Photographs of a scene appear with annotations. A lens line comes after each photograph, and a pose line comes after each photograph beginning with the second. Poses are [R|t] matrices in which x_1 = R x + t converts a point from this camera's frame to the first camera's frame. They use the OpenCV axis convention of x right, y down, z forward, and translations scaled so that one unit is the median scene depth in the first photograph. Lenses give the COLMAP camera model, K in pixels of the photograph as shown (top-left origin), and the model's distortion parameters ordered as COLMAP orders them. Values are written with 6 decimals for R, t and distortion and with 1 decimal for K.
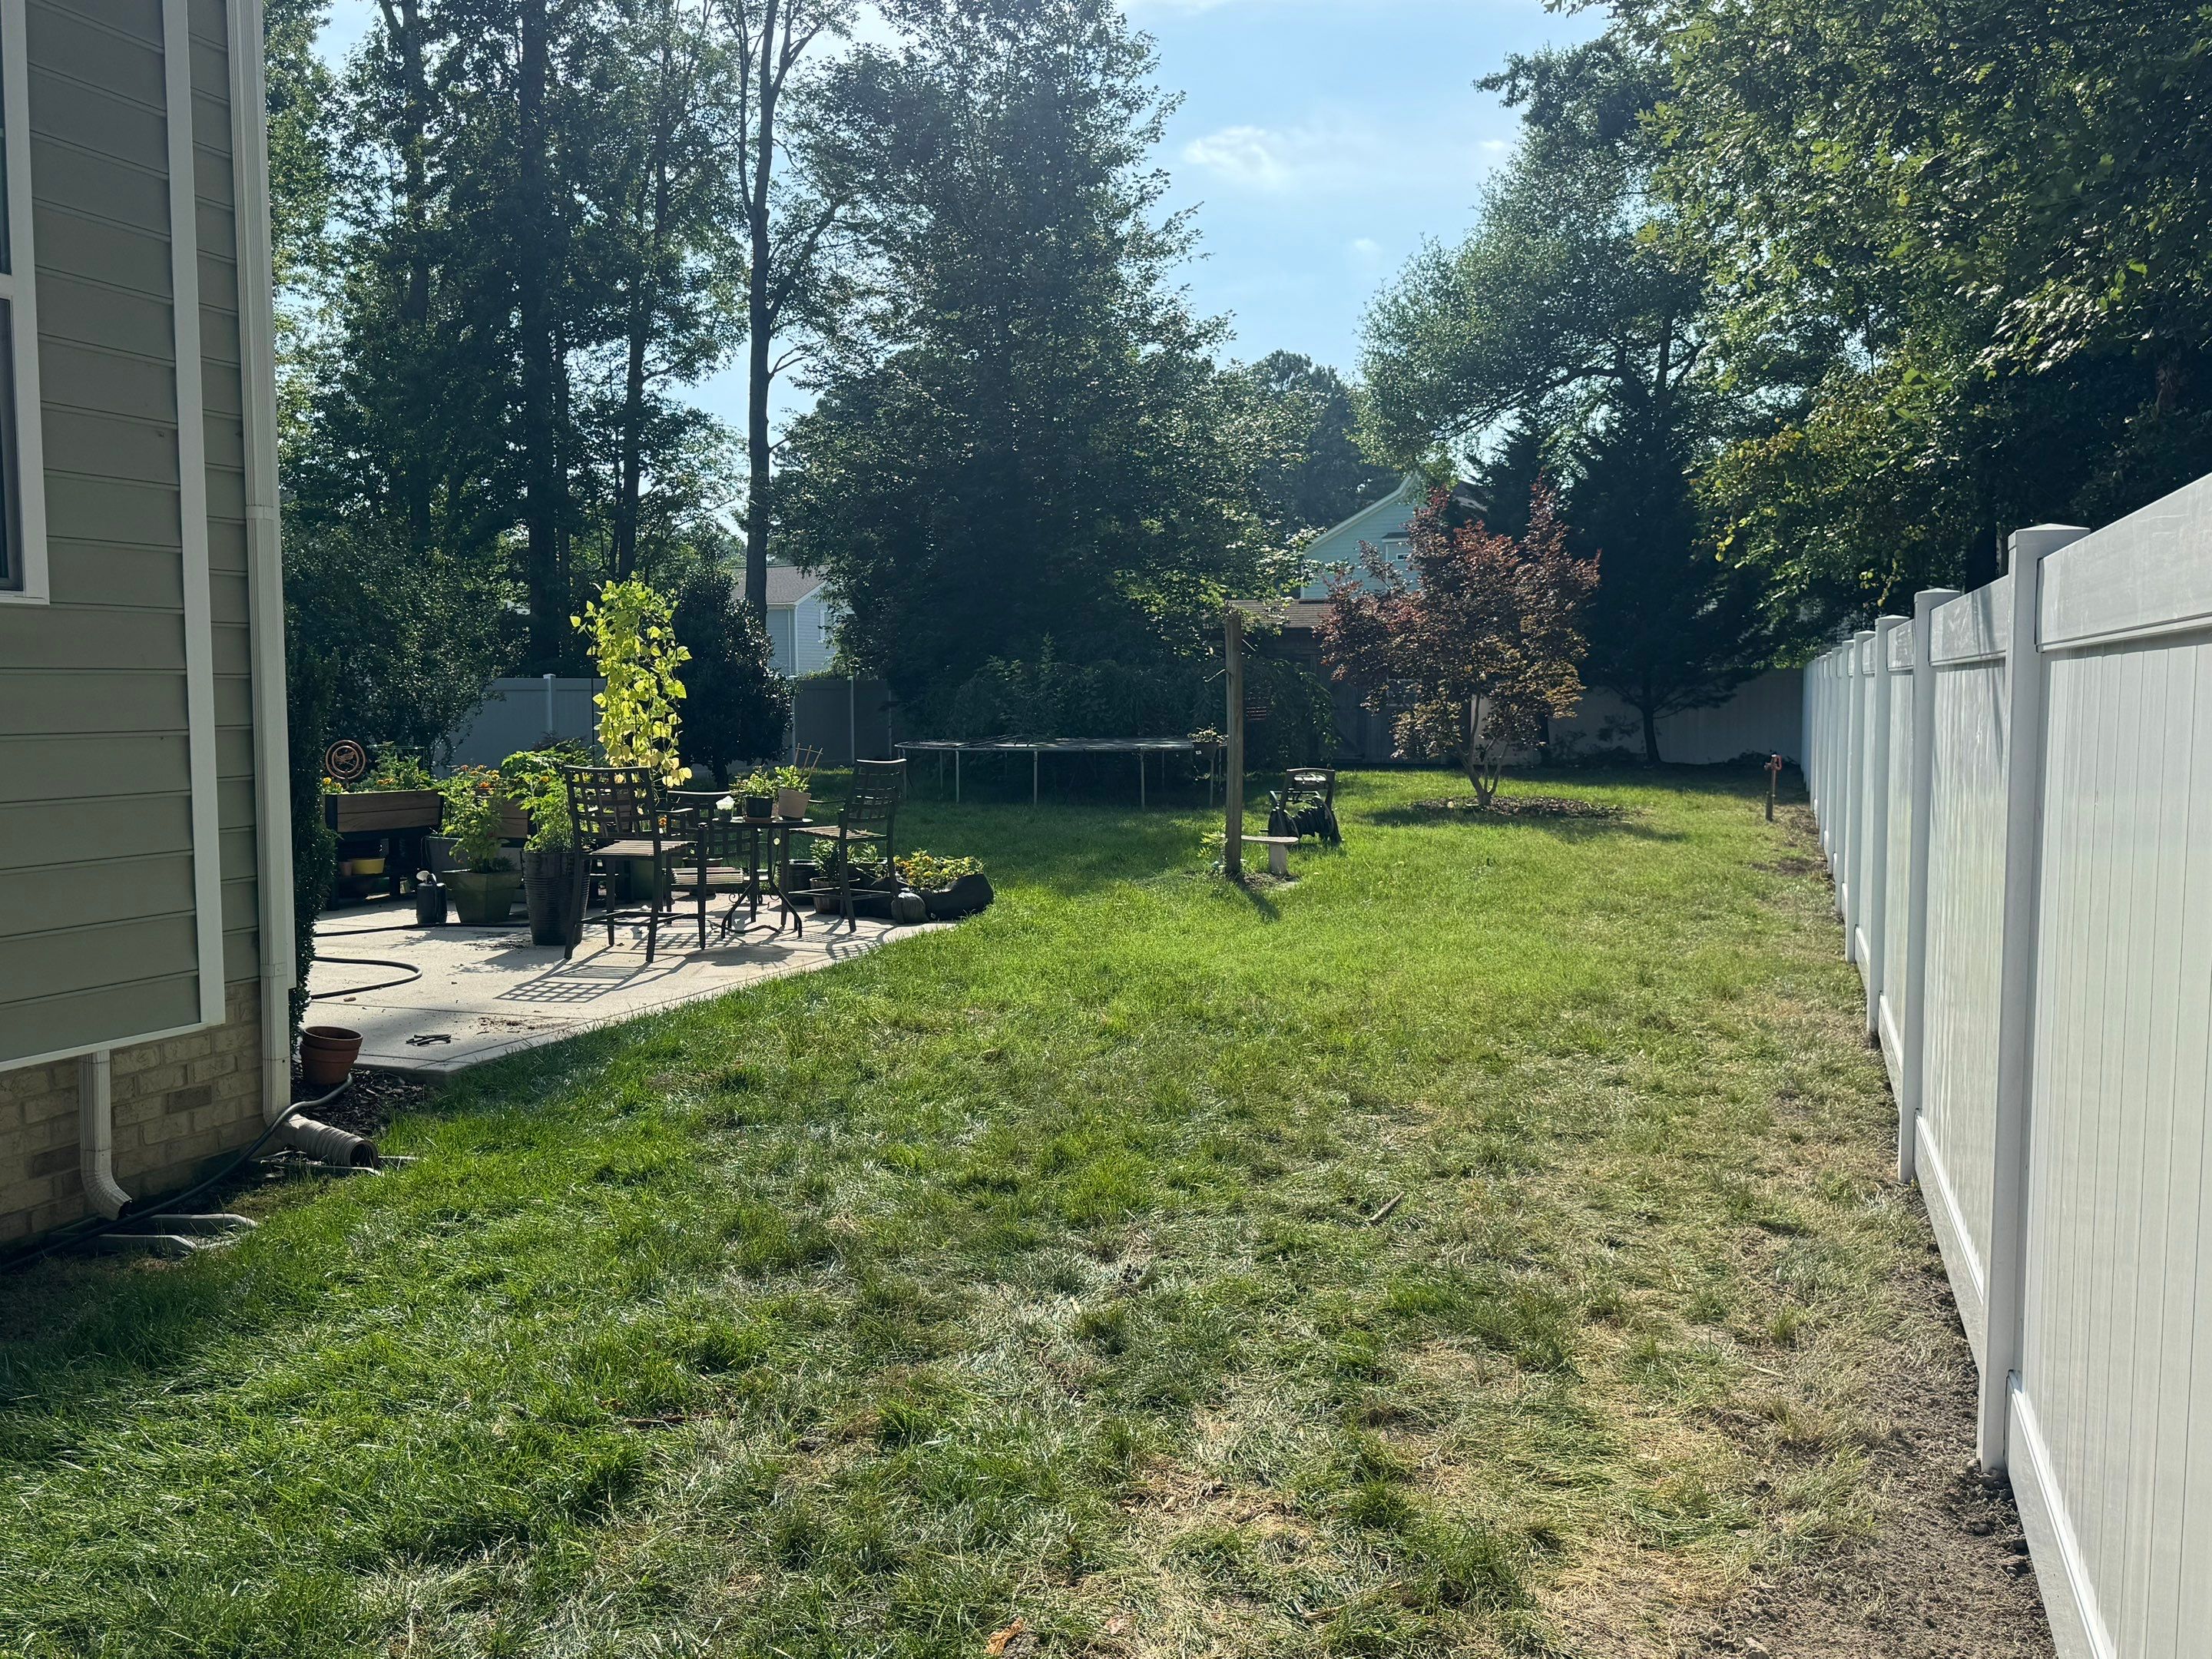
lens RADIAL K [[1837.7, 0, 1106.0], [0, 1837.7, 829.5], [0, 0, 1]] dist [0.172292, -0.291252]
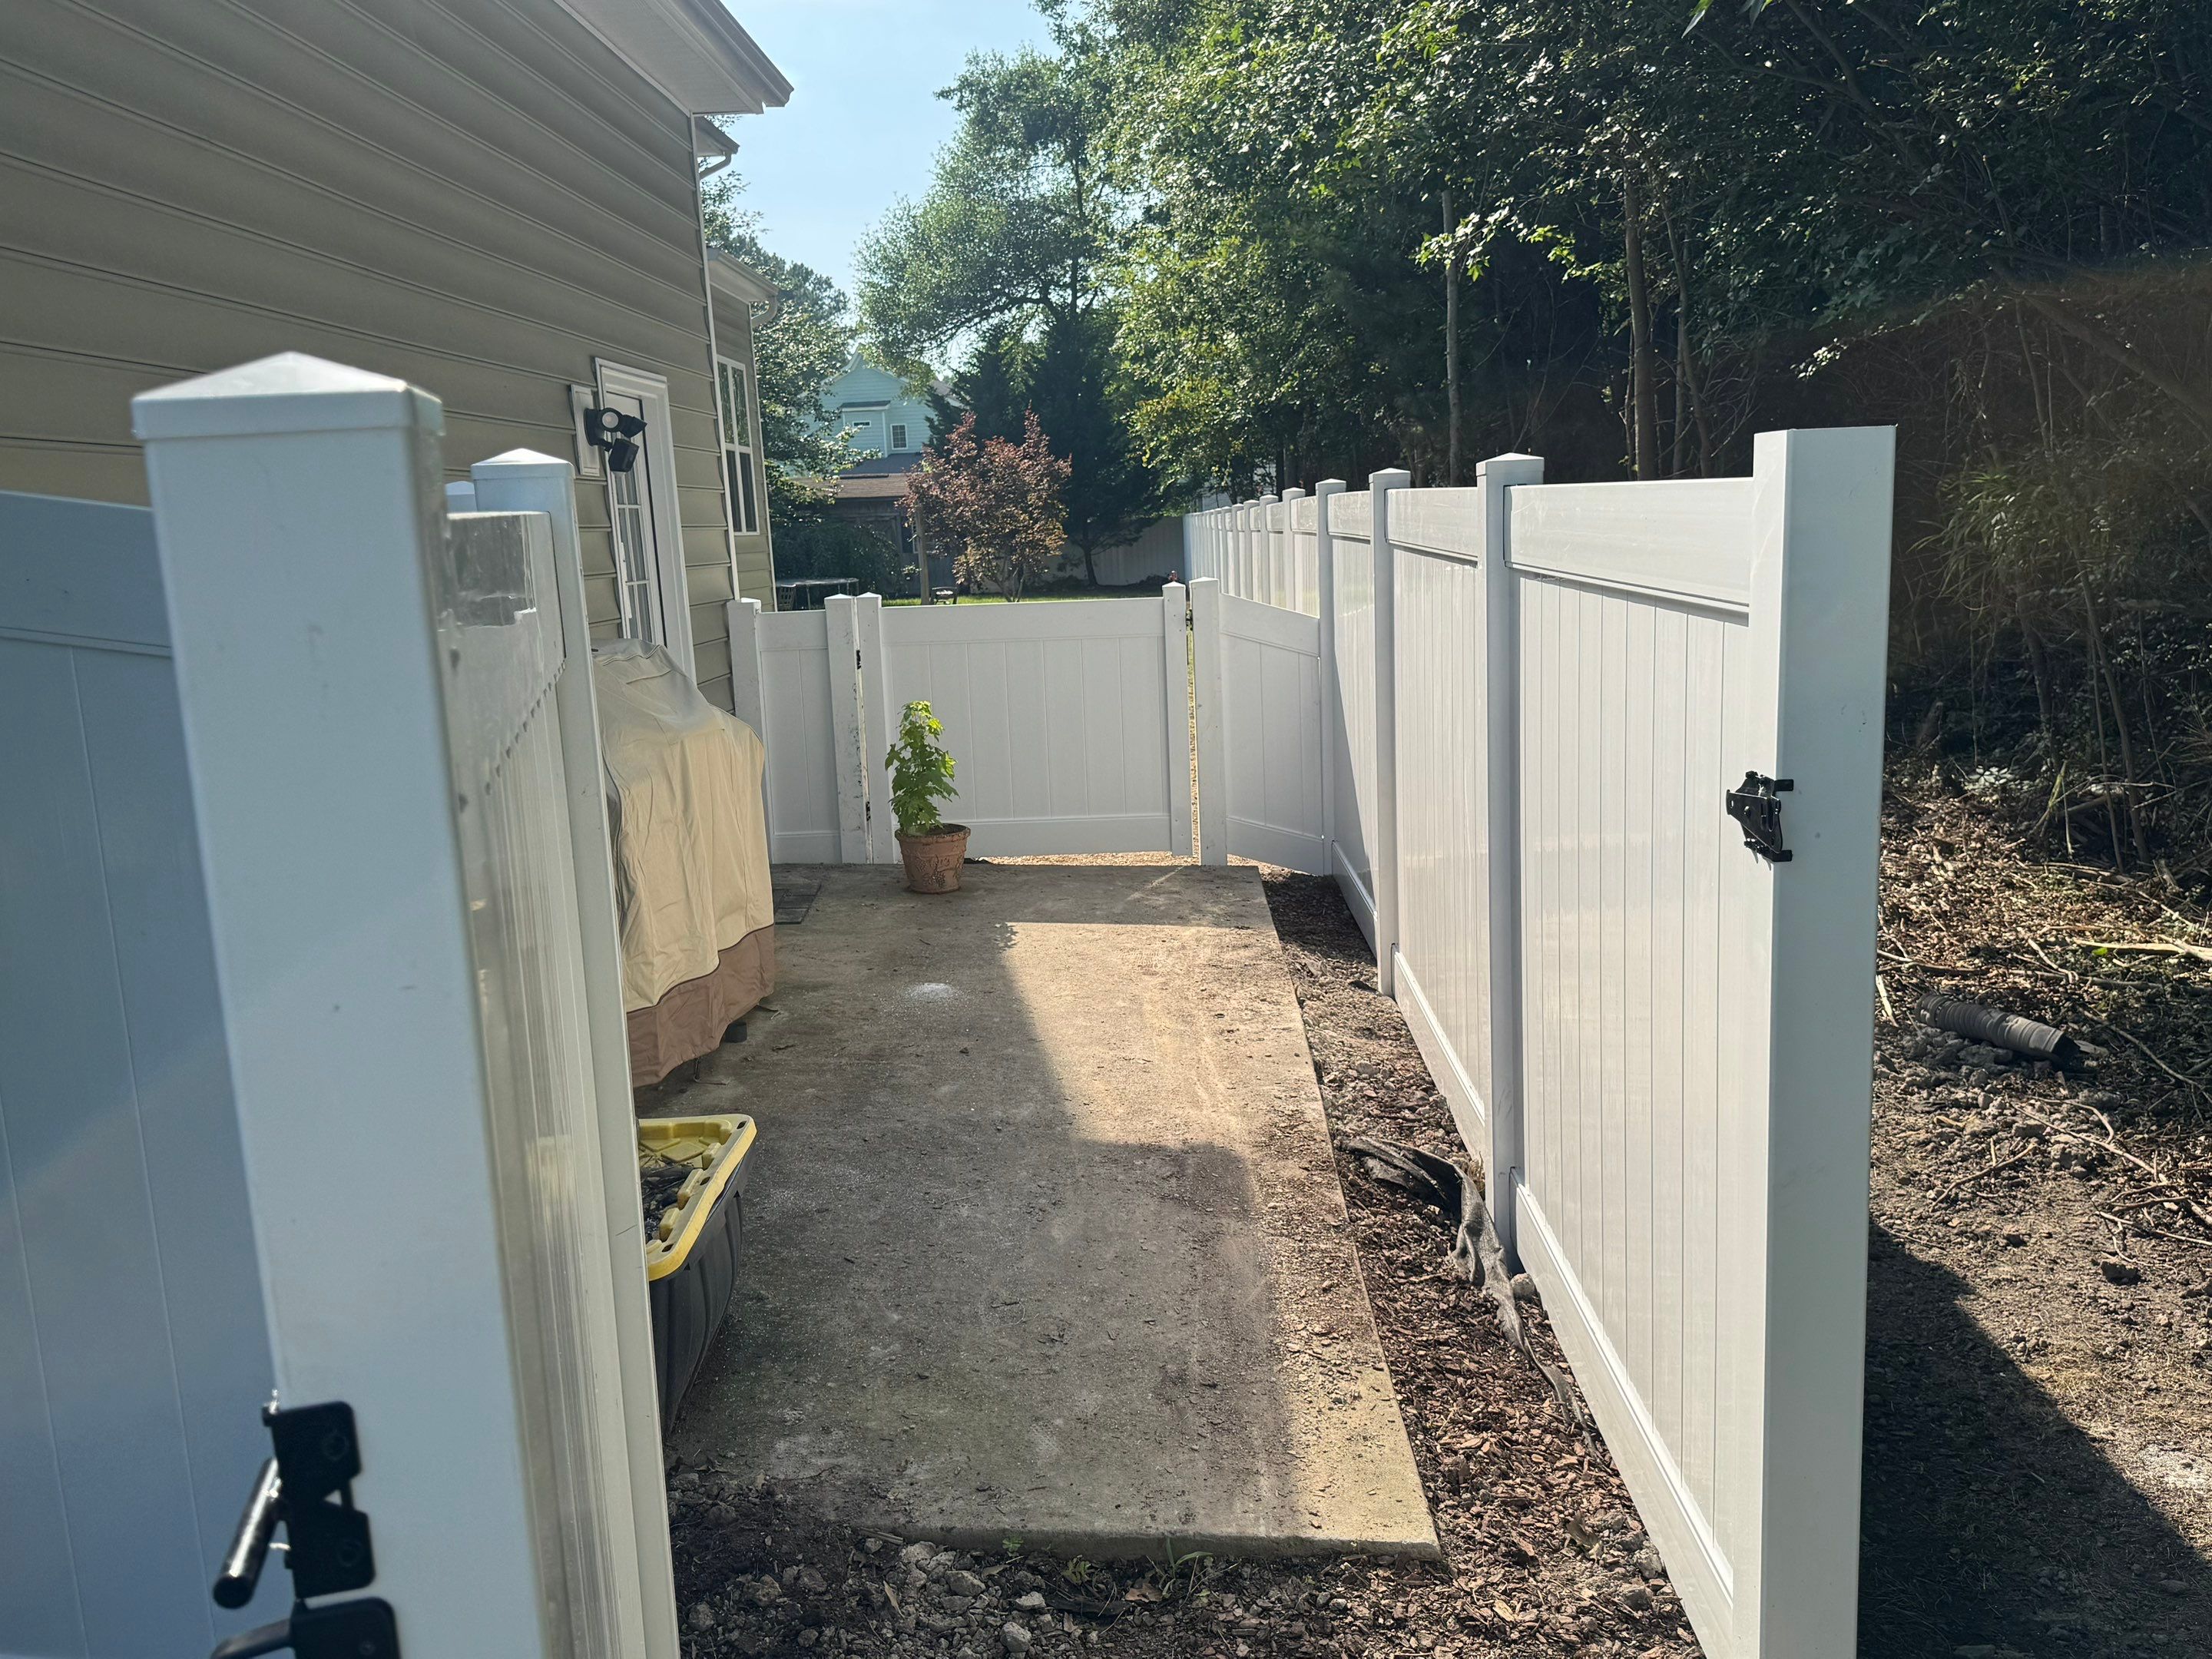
lens RADIAL K [[1837.7, 0, 1106.0], [0, 1837.7, 829.5], [0, 0, 1]] dist [0.172292, -0.291252]
pose [[0.949615, -0.087800, 0.300870, -0.145611], [0.063638, 0.993978, 0.089208, 0.025343], [-0.306891, -0.065566, 0.949484, -0.381581]]
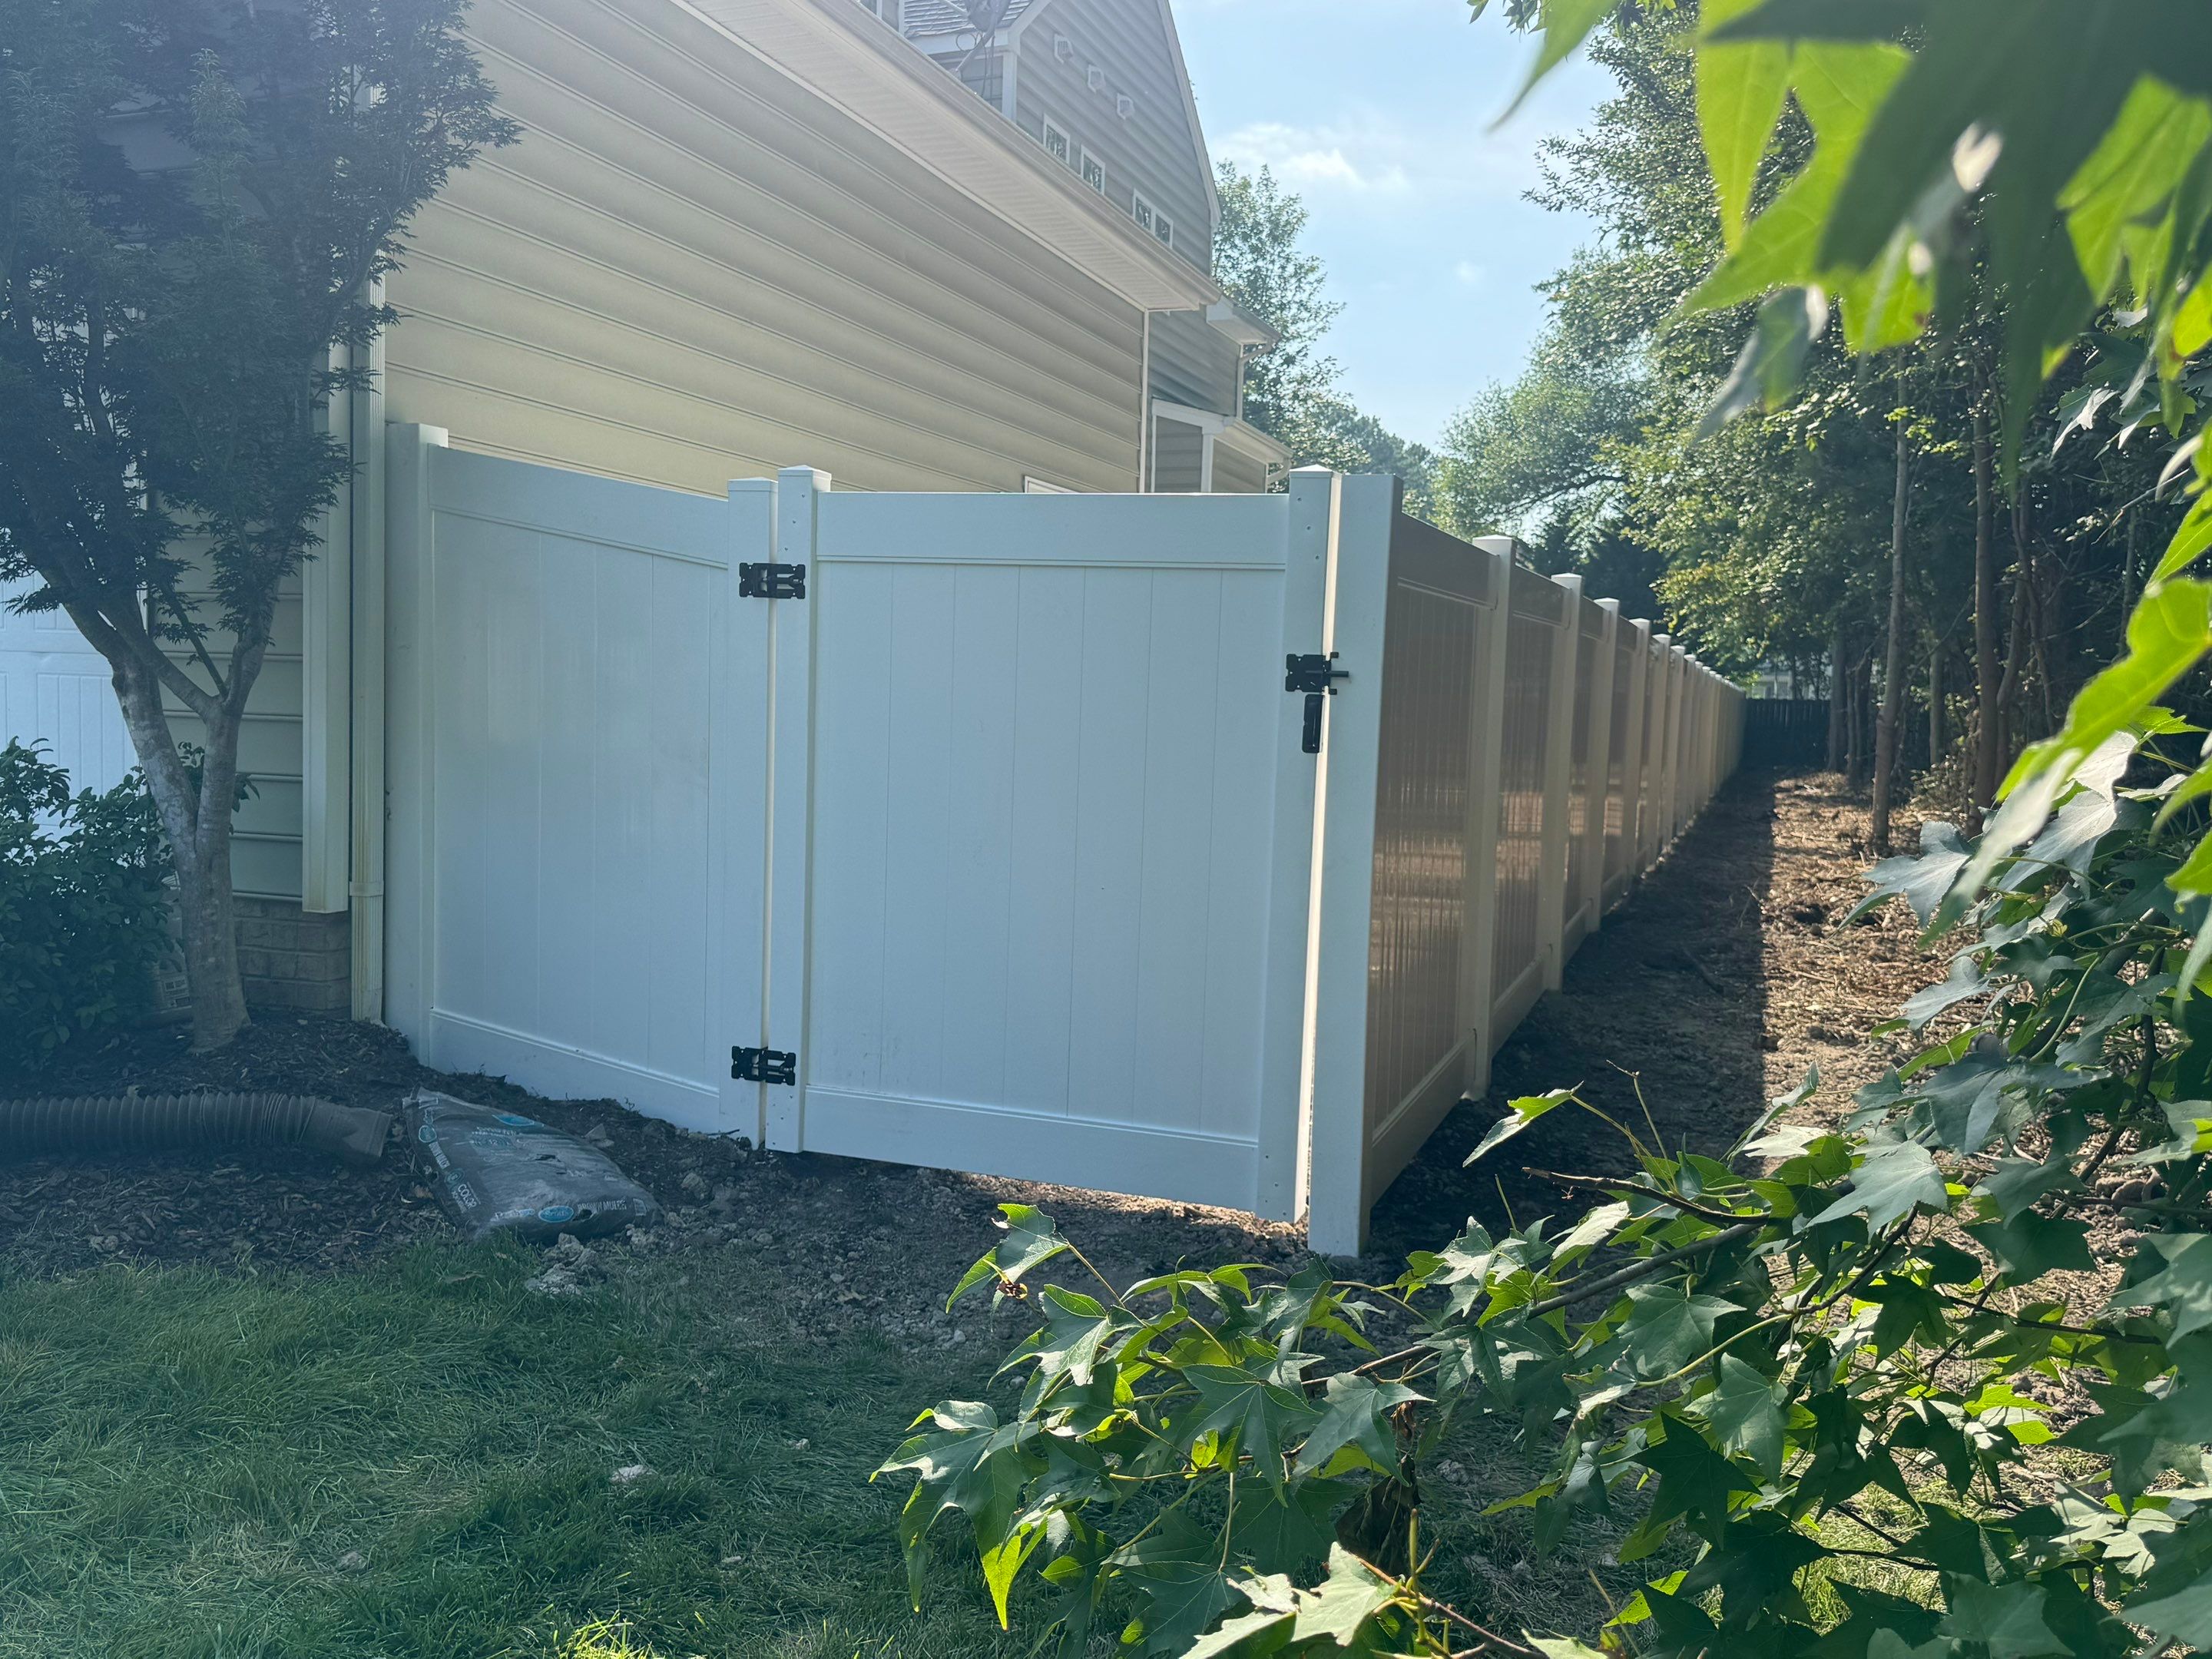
lens RADIAL K [[1837.7, 0, 1106.0], [0, 1837.7, 829.5], [0, 0, 1]] dist [0.172292, -0.291252]
pose [[0.999395, 0.034789, -0.000515, -0.119794], [-0.034792, 0.999381, -0.005161, 0.044405], [0.000335, 0.005176, 0.999987, -0.454658]]
